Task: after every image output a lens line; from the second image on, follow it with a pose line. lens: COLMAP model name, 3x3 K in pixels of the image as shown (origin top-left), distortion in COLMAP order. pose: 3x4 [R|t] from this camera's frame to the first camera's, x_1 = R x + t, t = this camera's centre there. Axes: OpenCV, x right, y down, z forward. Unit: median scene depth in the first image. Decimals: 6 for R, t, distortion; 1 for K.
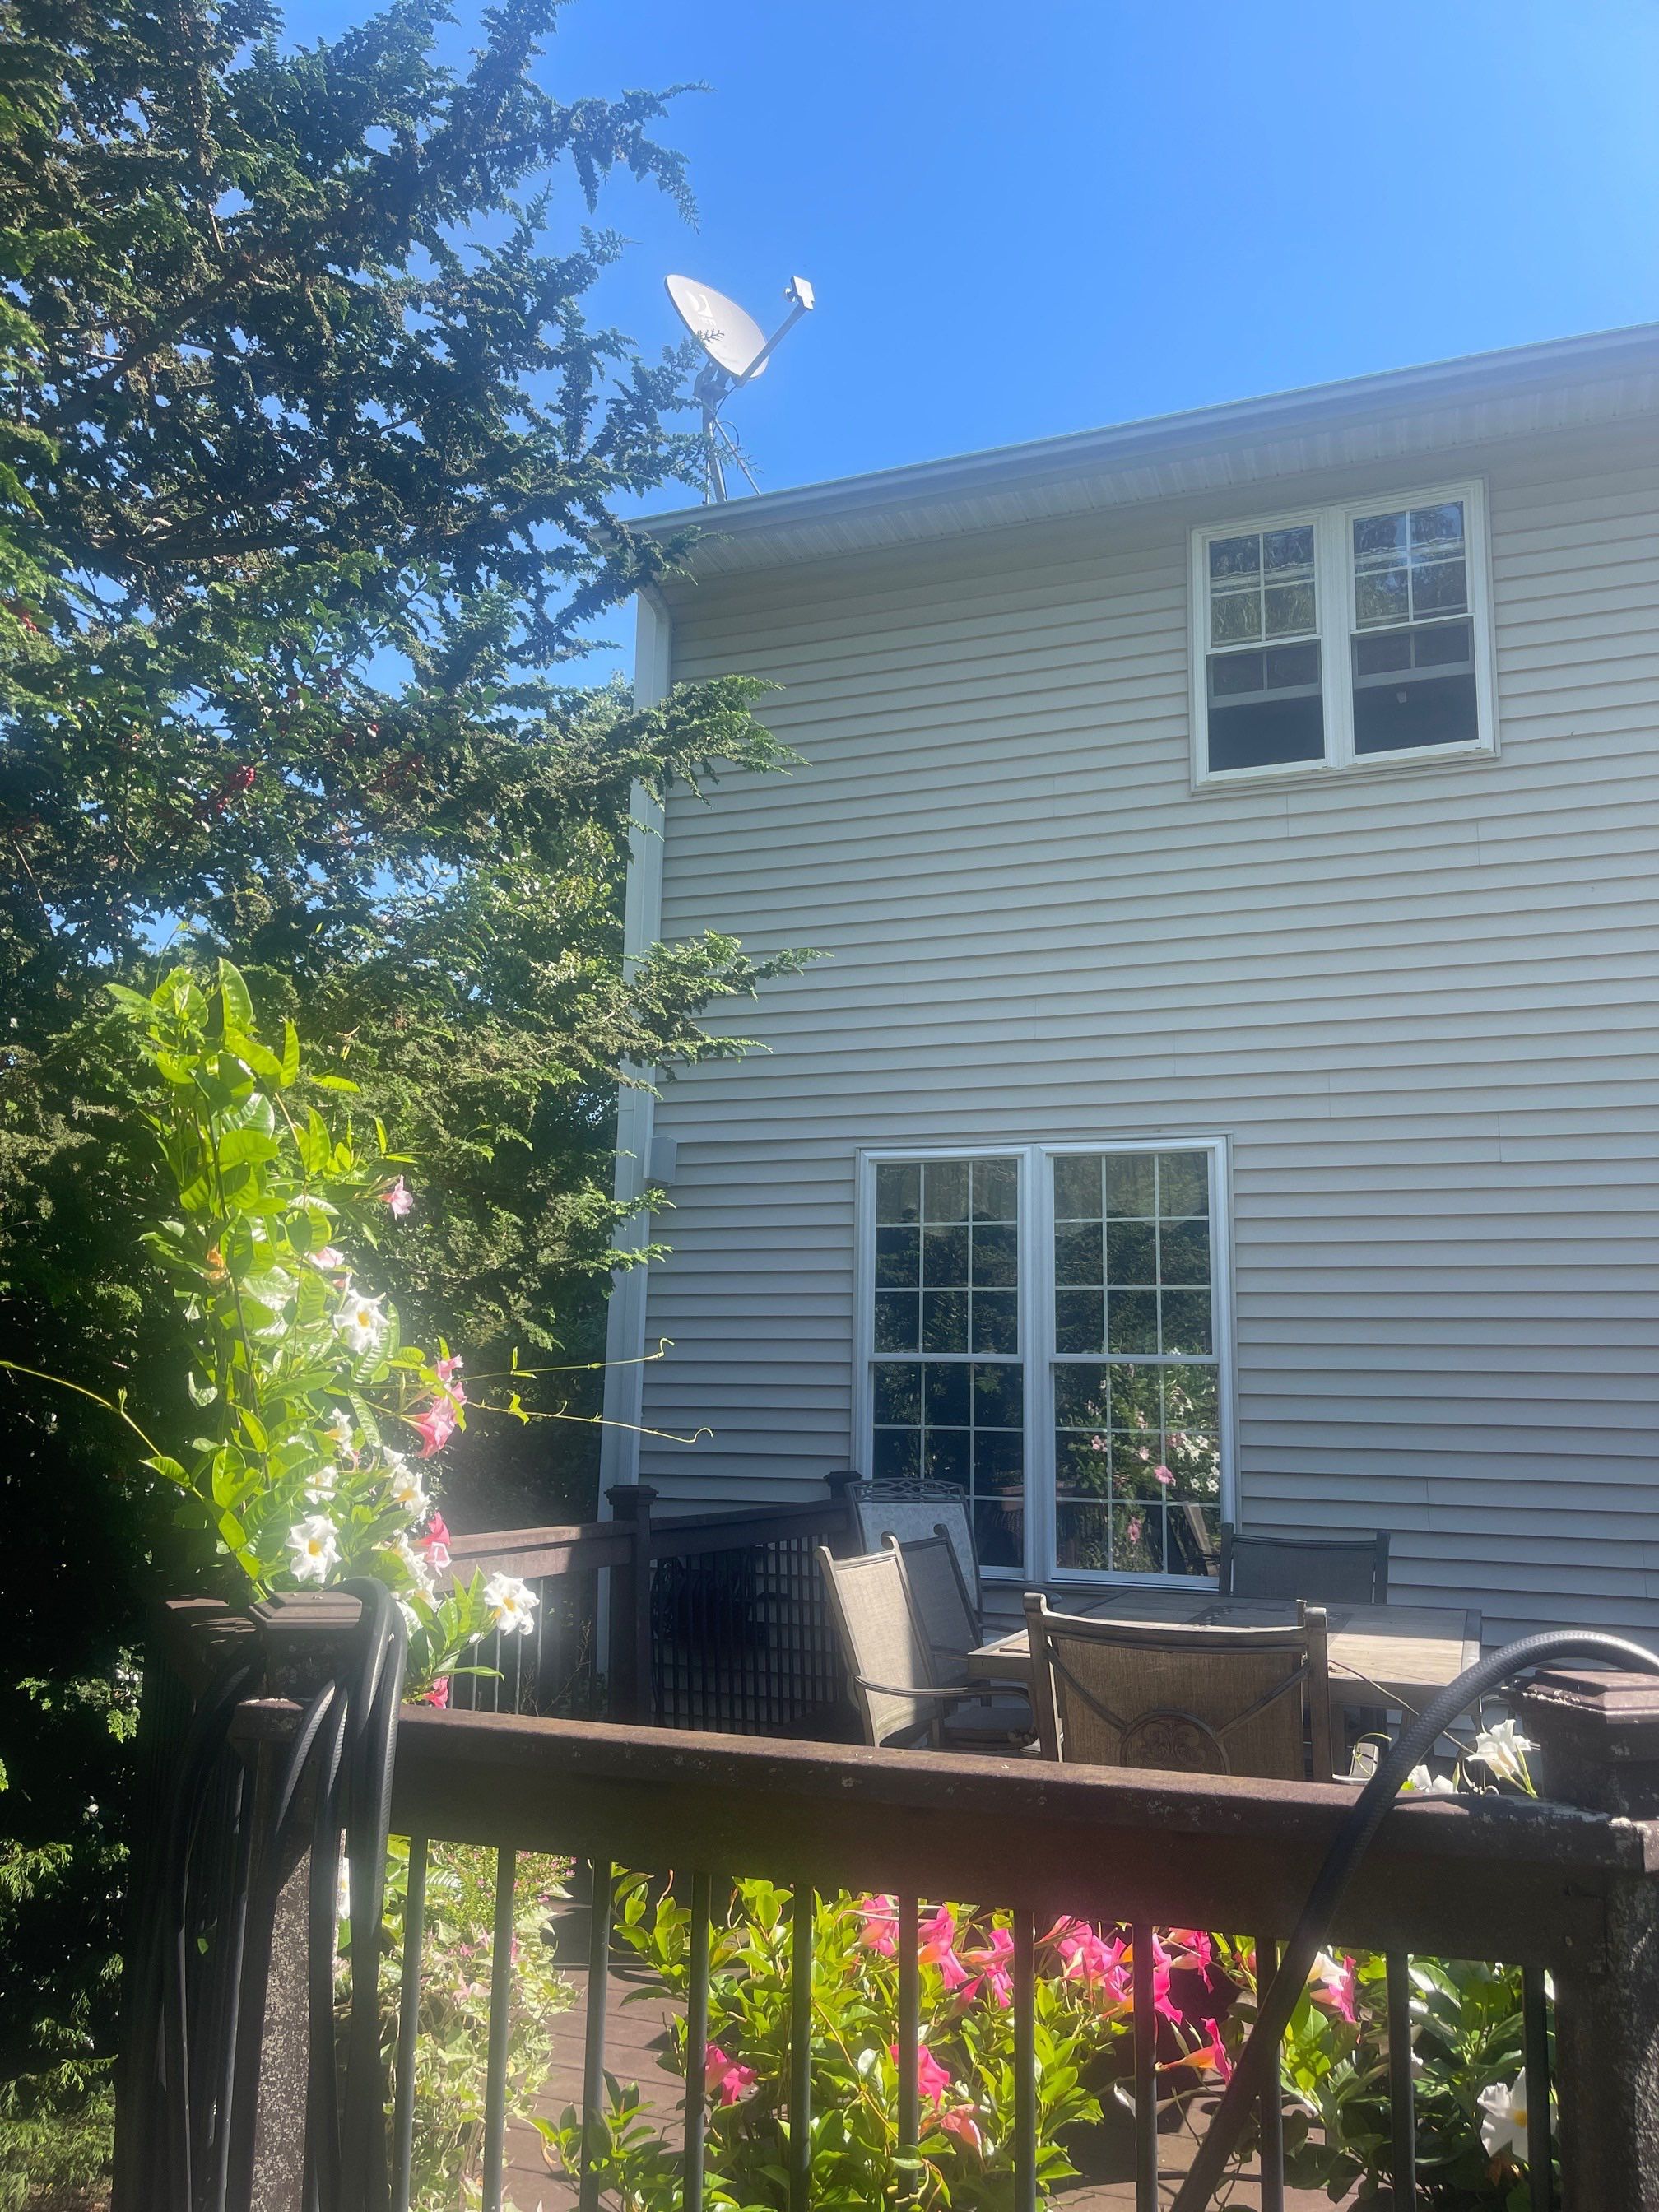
lens RADIAL K [[1682.8, 0, 822.3], [0, 1682.8, 1107.1], [0, 0, 1]] dist [0.053866, -0.066104]
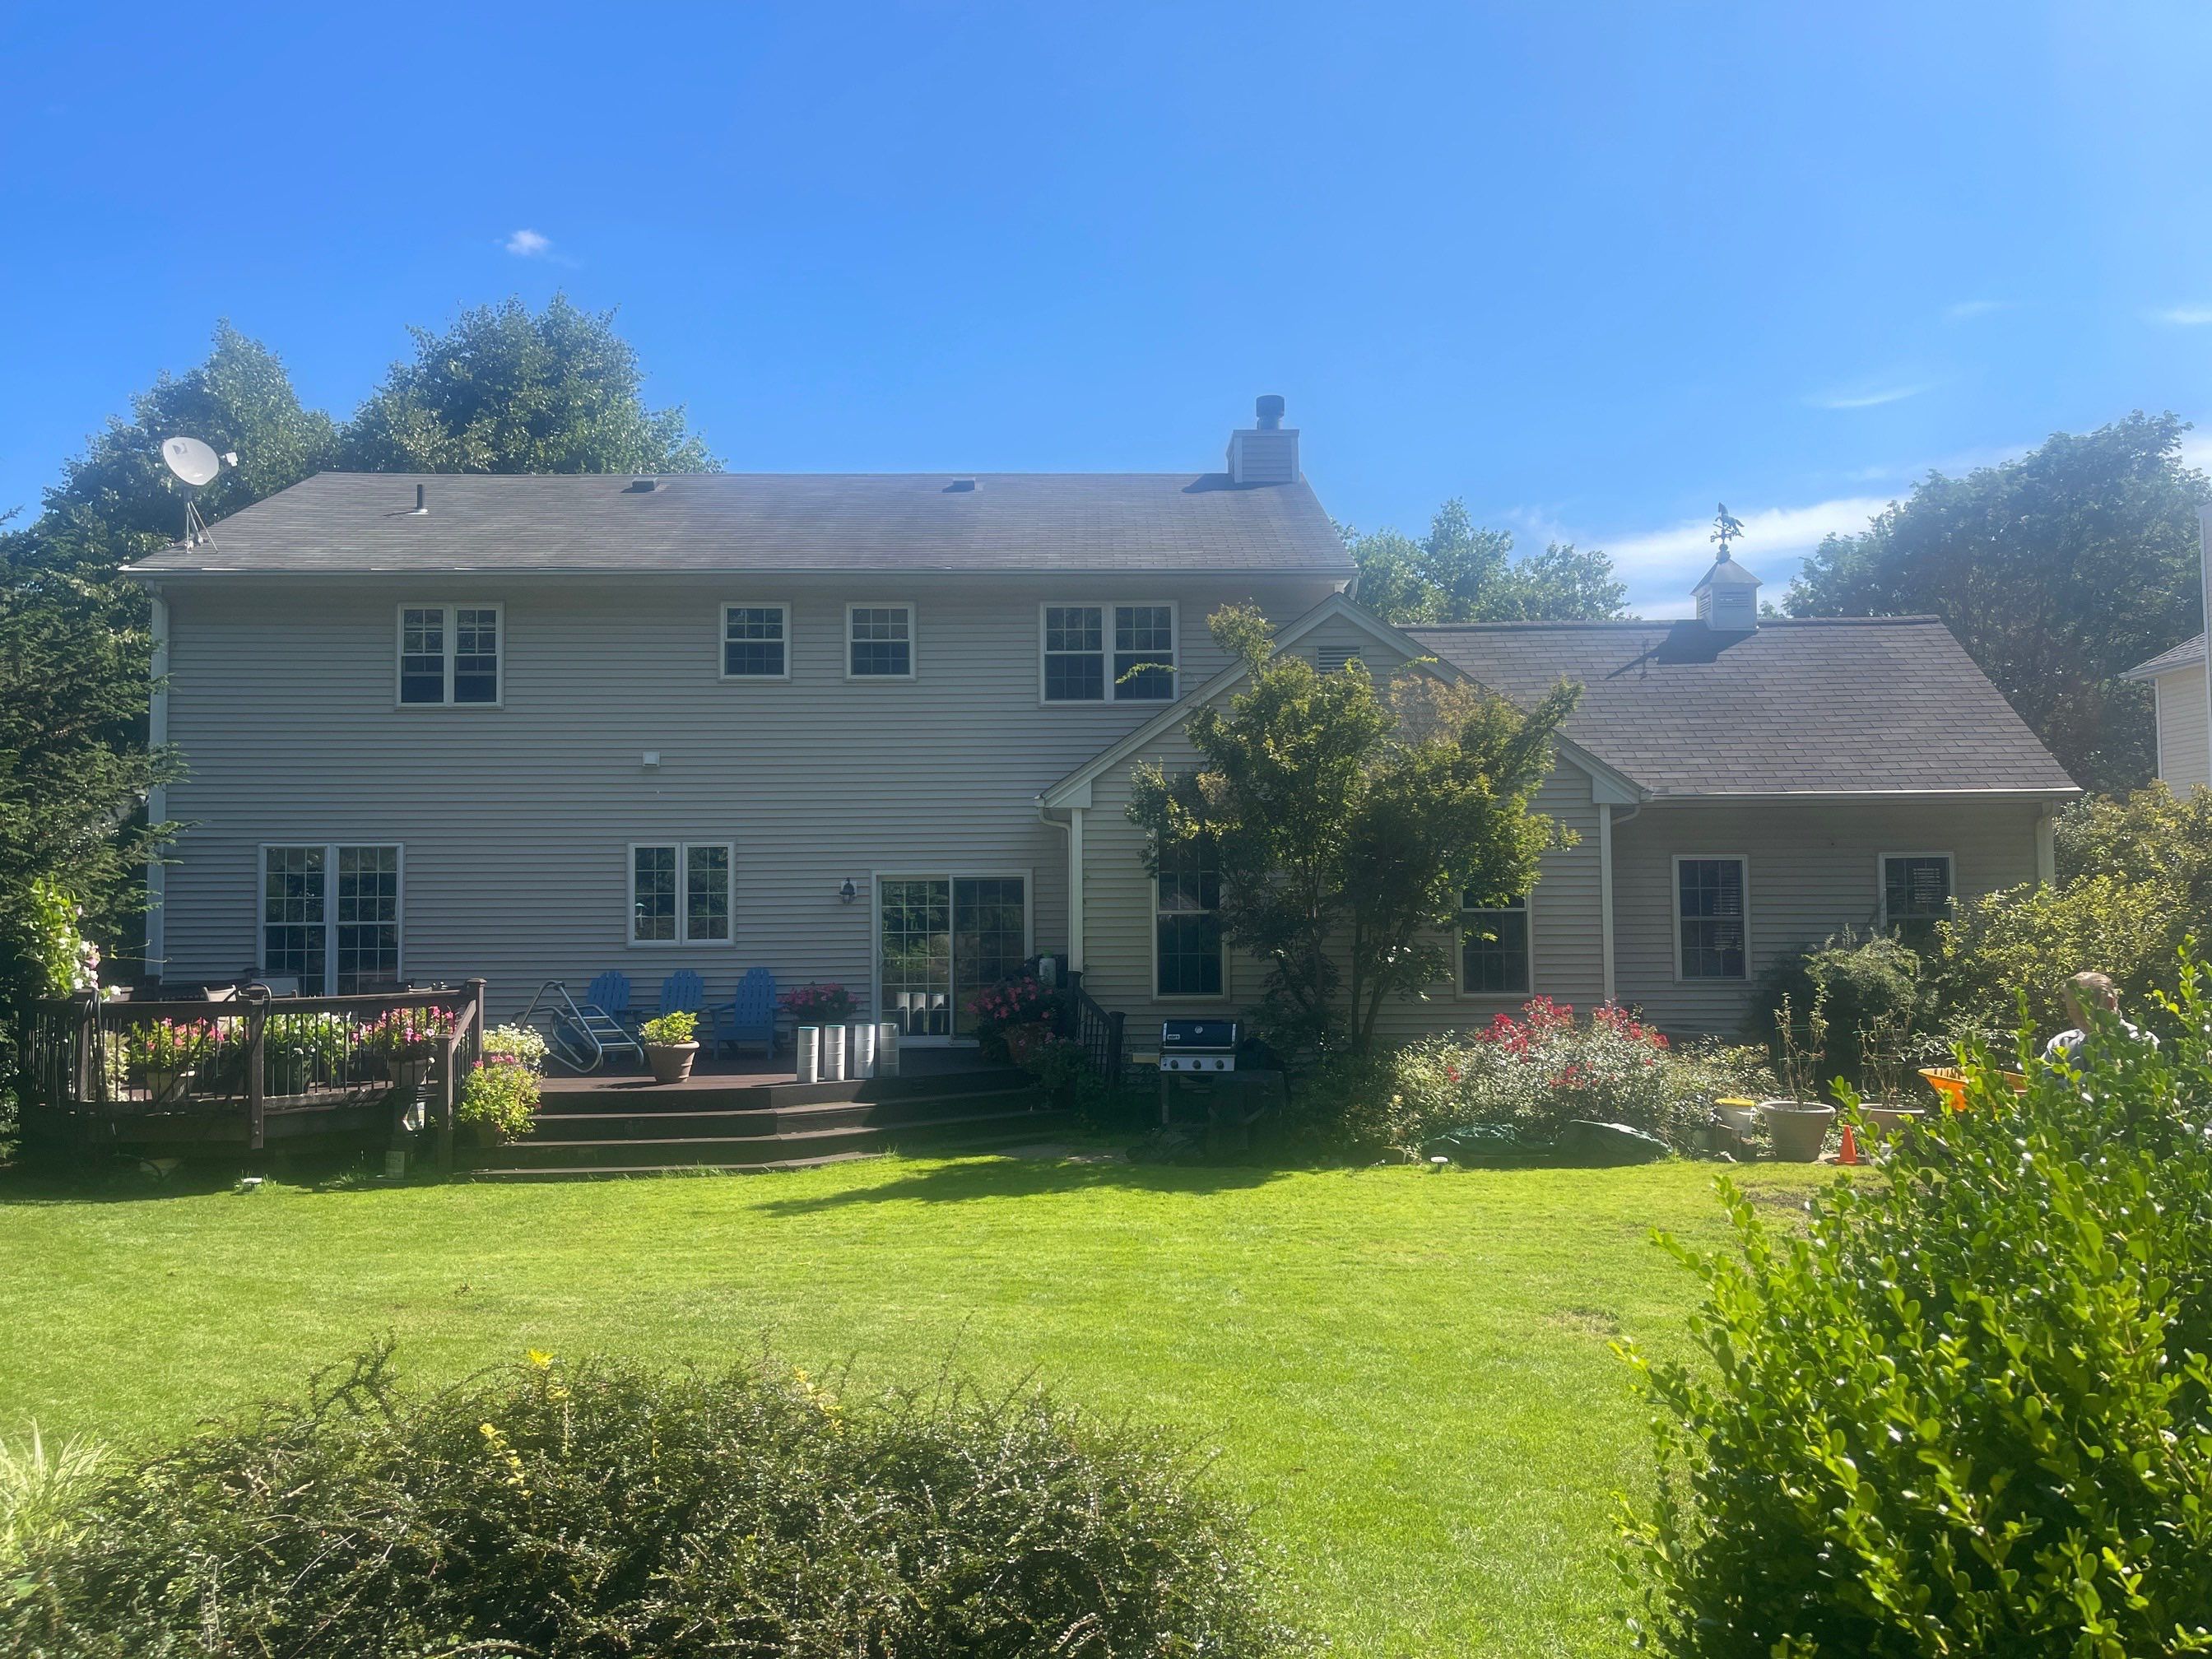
lens RADIAL K [[1682.8, 0, 1119.3], [0, 1682.8, 825.3], [0, 0, 1]] dist [0.053866, -0.066104]
pose [[0.929883, -0.009648, 0.367729, 0.298290], [-0.040425, 0.990921, 0.128223, -0.396037], [-0.365628, -0.134098, 0.921051, -1.892537]]
